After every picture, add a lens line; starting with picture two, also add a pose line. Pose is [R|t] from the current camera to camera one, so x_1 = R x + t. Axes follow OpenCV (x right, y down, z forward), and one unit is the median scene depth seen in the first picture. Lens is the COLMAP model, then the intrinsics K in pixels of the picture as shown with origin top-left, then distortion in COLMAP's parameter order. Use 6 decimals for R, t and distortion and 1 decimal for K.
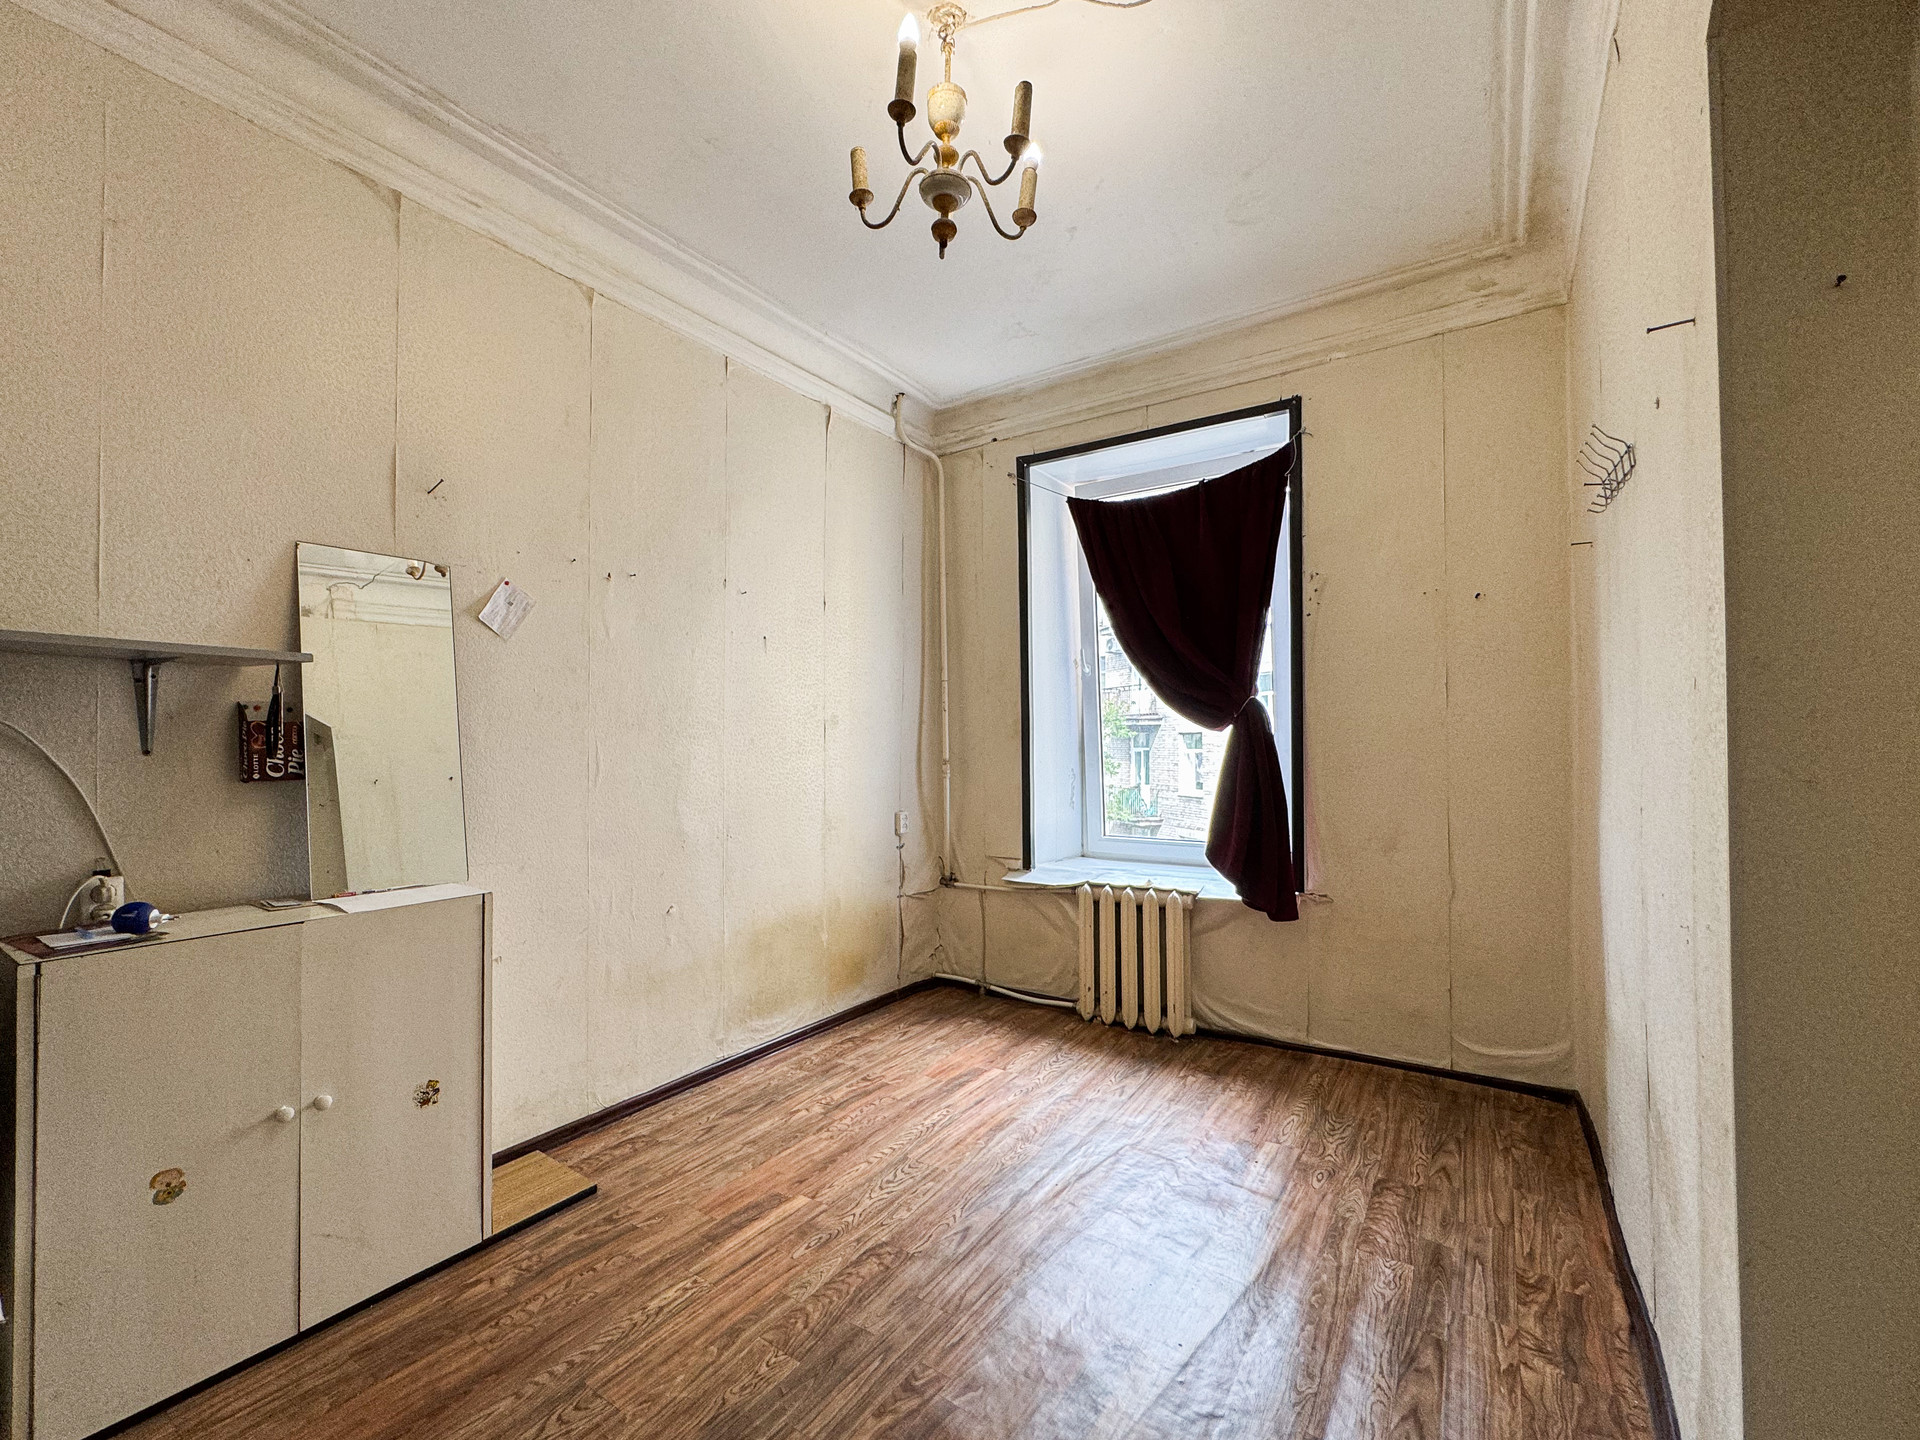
lens RADIAL K [[809.5, 0, 934.1], [0, 809.5, 737.4], [0, 0, 1]] dist [-0.005848, 0.000759]
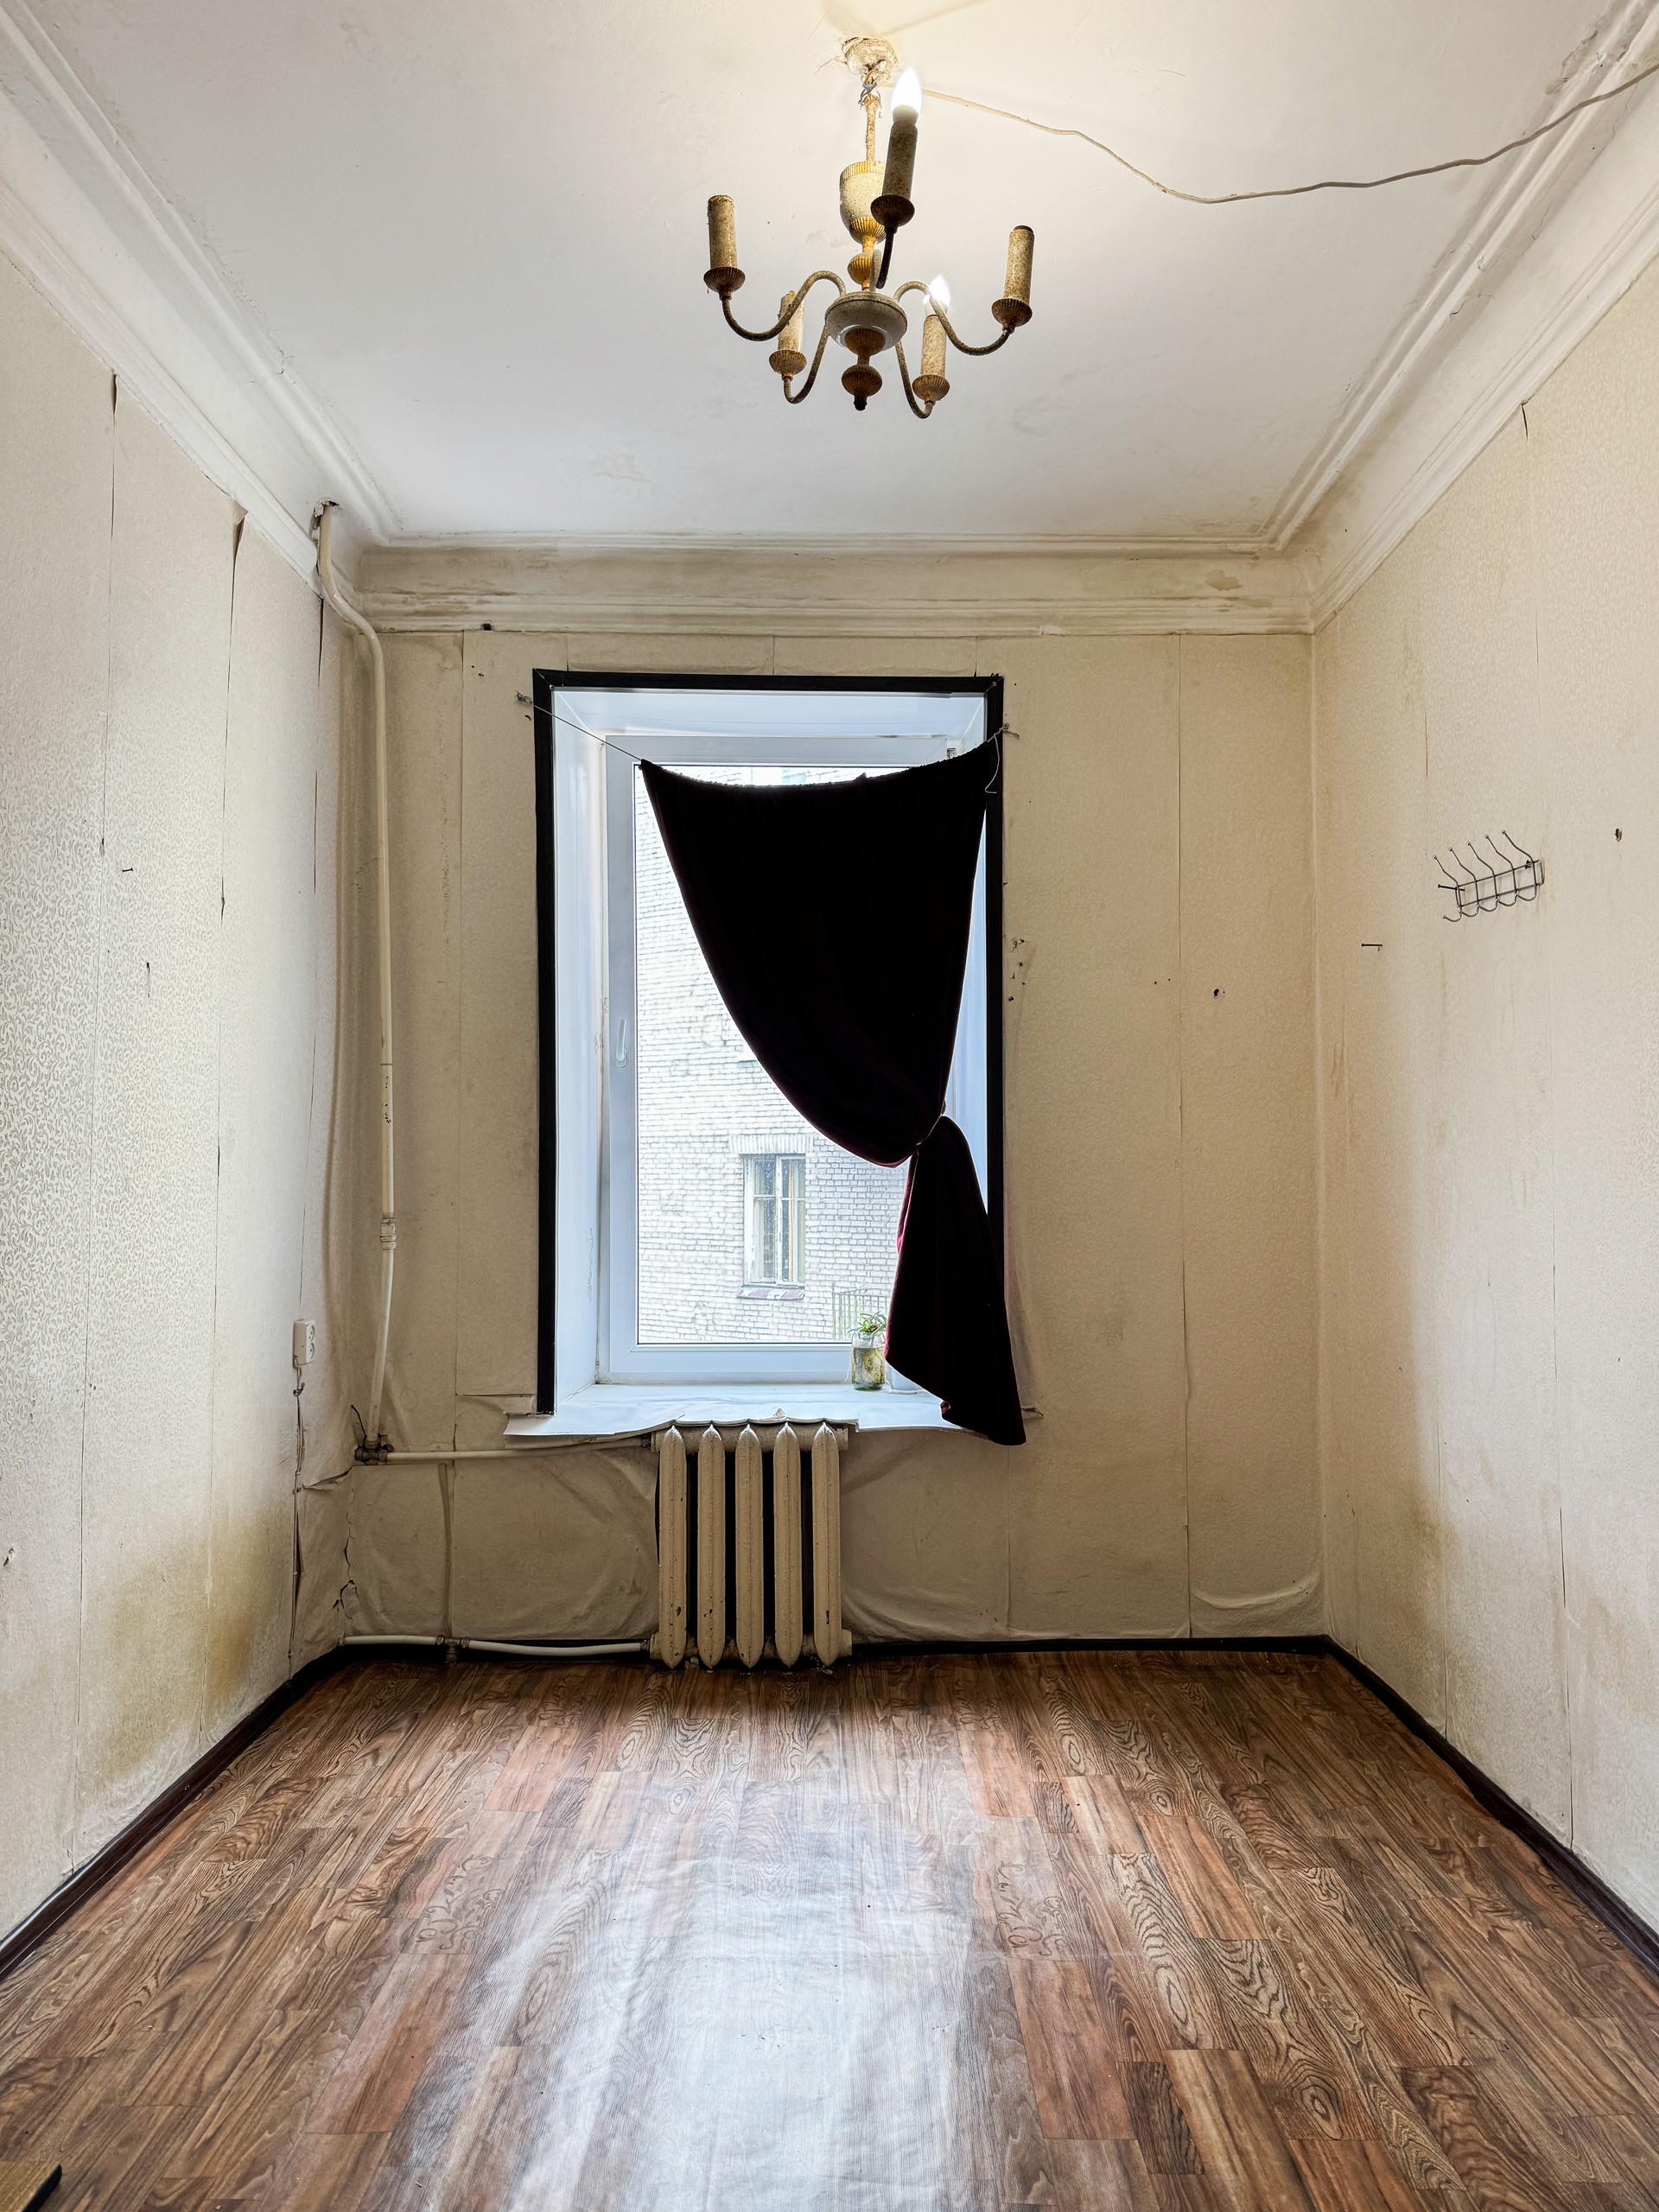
lens RADIAL K [[1562.9, 0, 843.6], [0, 1562.9, 1109.8], [0, 0, 1]] dist [0.037521, -0.044618]
pose [[0.820867, 0.029339, 0.570366, -0.398507], [-0.009847, 0.999258, -0.037230, -0.007196], [-0.571035, 0.024945, 0.820547, 0.004458]]
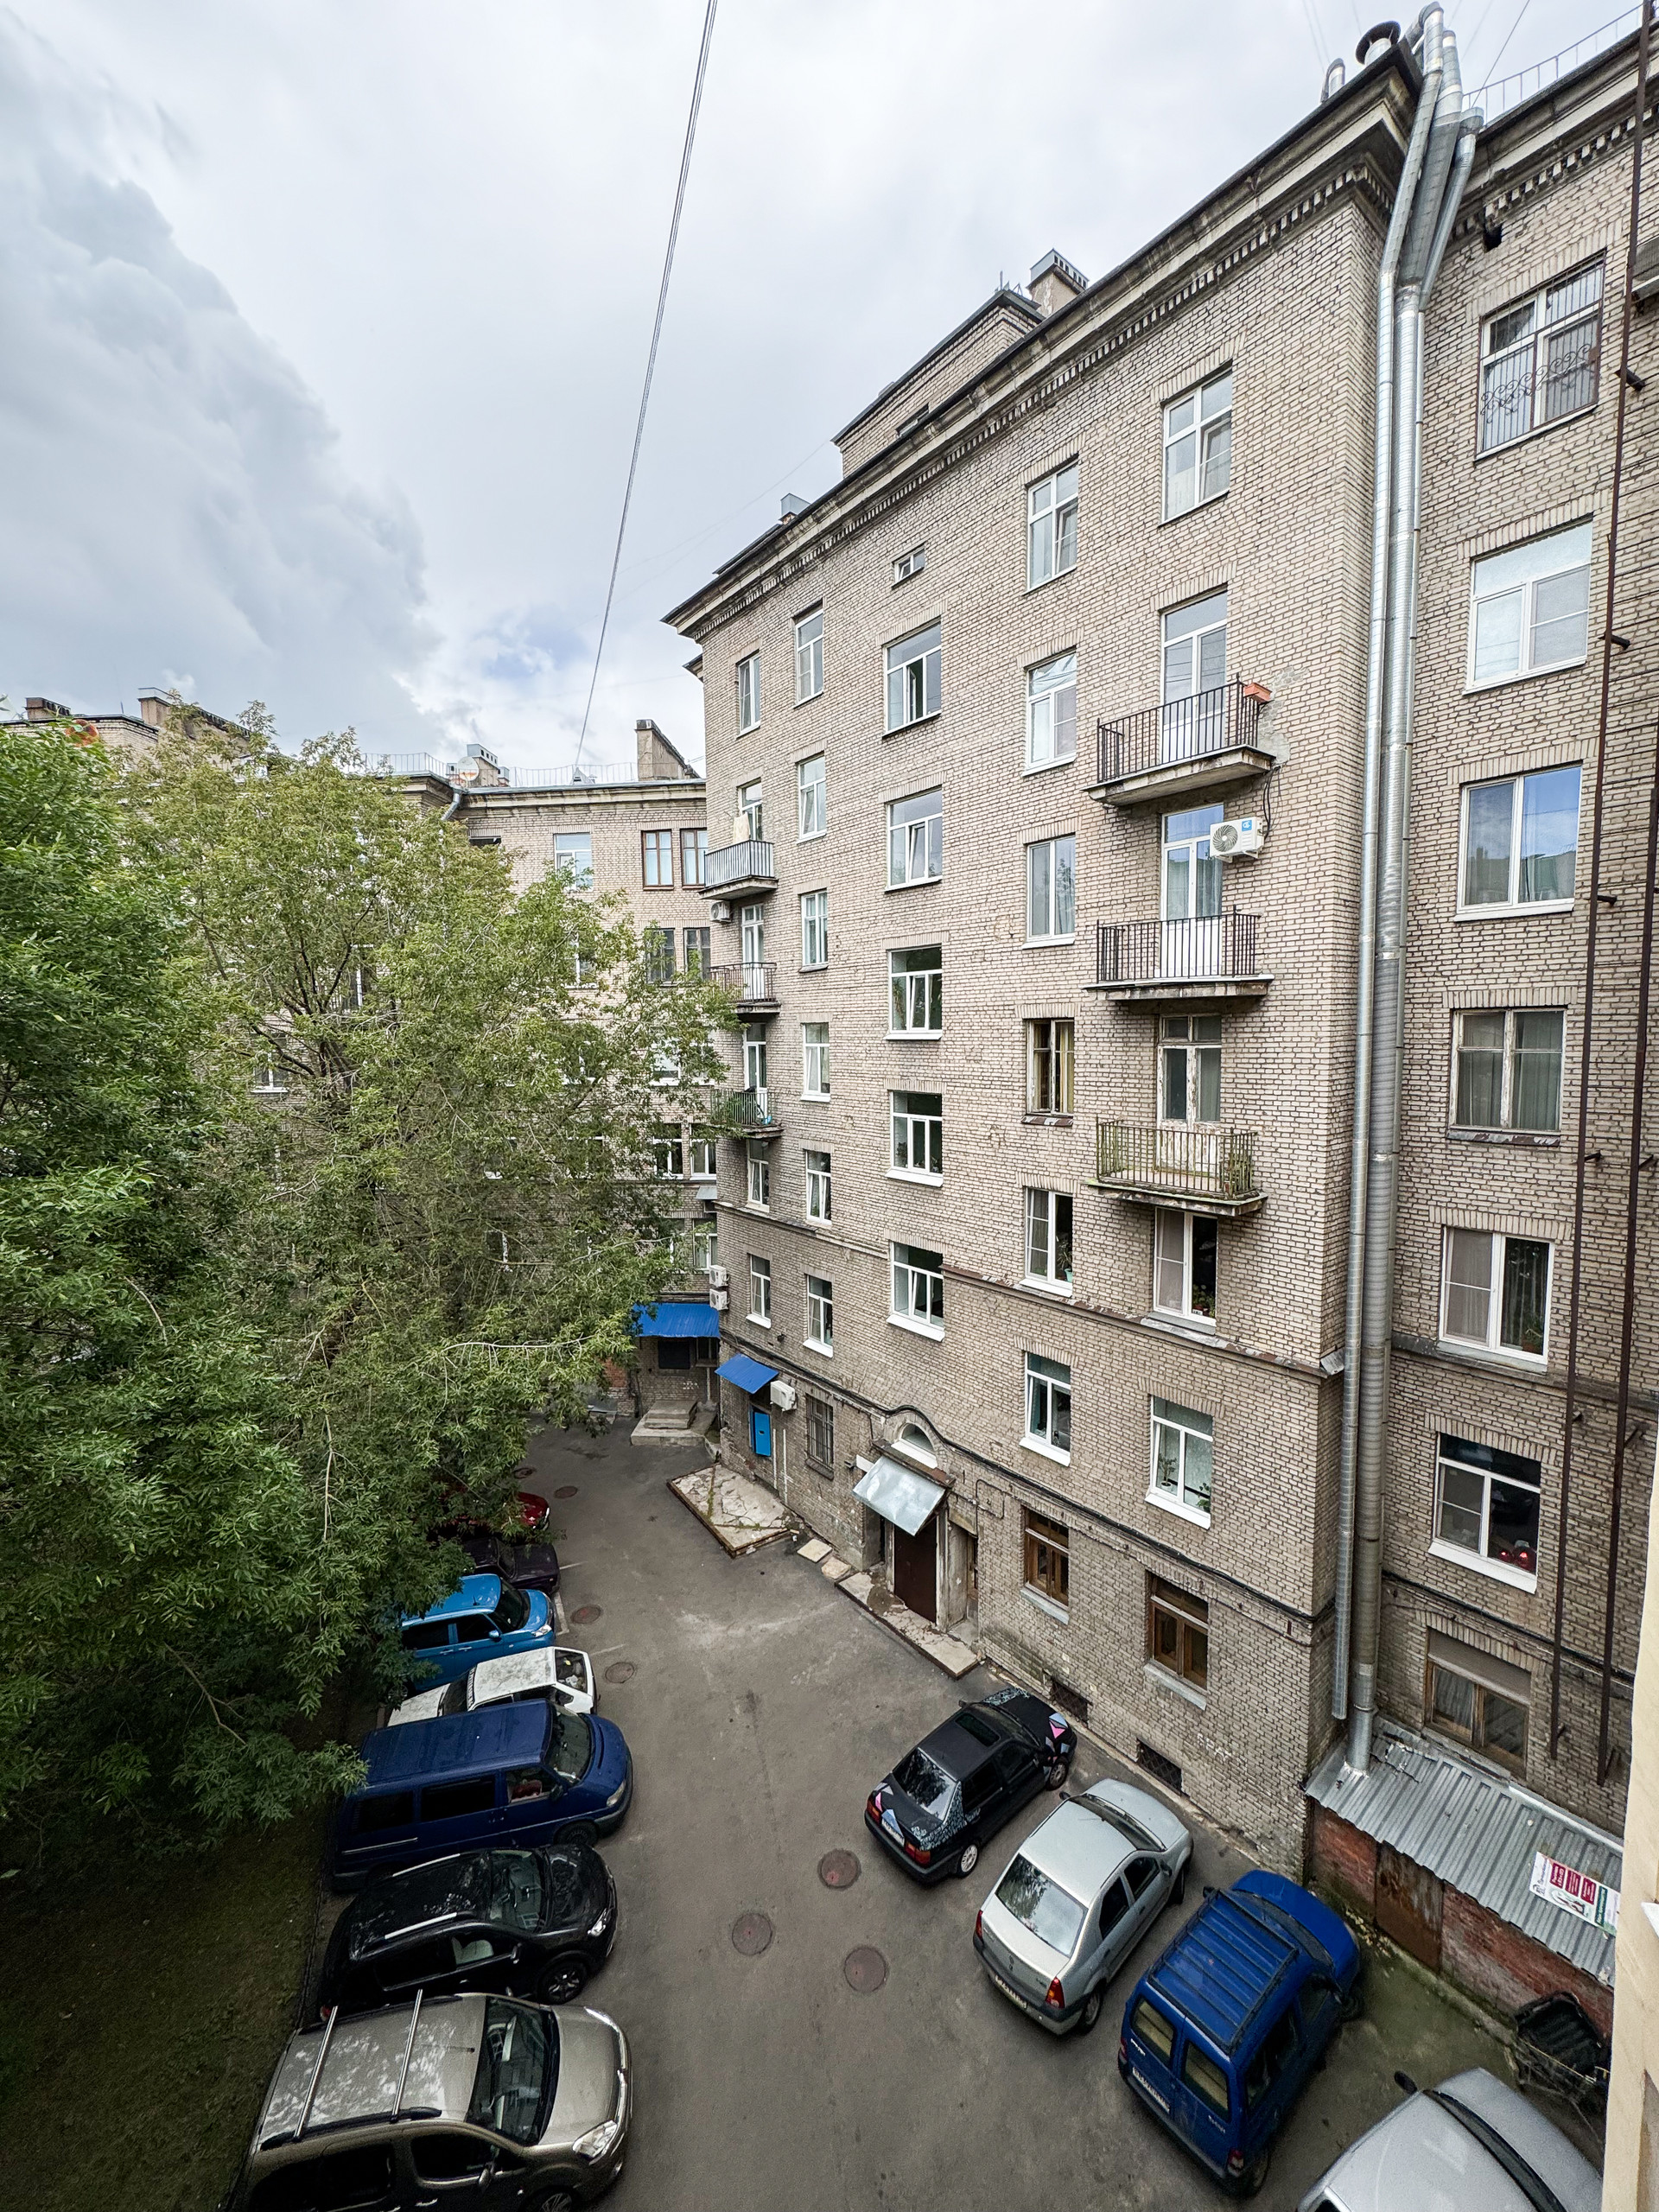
lens RADIAL K [[881.1, 0, 830.2], [0, 881.1, 1097.7], [0, 0, 1]] dist [-0.001665, 0.000572]
pose [[0.946866, -0.035804, 0.319628, 0.413547], [0.008463, 0.996214, 0.086524, -0.057460], [-0.321516, -0.079222, 0.943584, 1.359815]]
